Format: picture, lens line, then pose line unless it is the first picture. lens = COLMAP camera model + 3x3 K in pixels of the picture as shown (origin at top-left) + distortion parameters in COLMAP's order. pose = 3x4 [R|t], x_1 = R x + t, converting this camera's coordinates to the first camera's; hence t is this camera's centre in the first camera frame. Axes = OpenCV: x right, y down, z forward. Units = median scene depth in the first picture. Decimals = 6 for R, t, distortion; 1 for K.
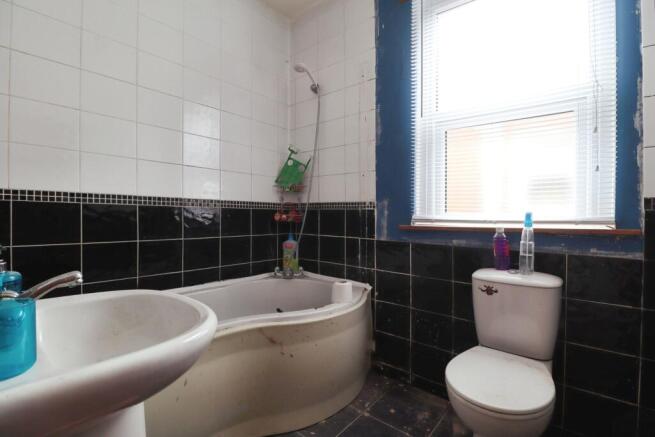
lens RADIAL K [[310.4, 0, 327.5], [0, 310.4, 218.5], [0, 0, 1]] dist [-0.001600, -0.000218]
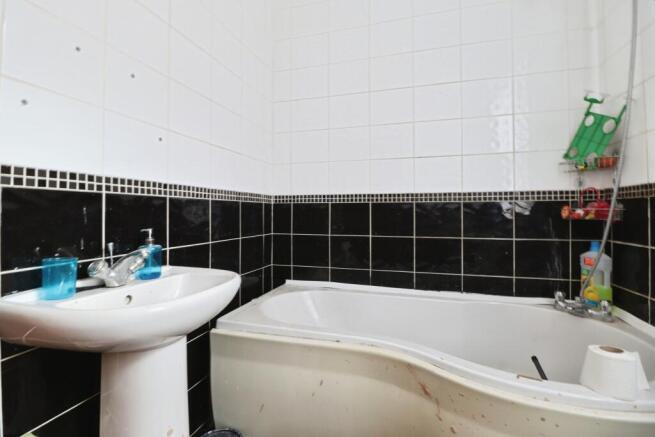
lens RADIAL K [[310.5, 0, 318.1], [0, 310.5, 210.4], [0, 0, 1]] dist [-0.003646, -0.000911]
pose [[0.397627, -0.014899, -0.917426, 0.217210], [0.000964, 0.999874, -0.015820, 0.000493], [0.917547, 0.005406, 0.397592, 0.292047]]
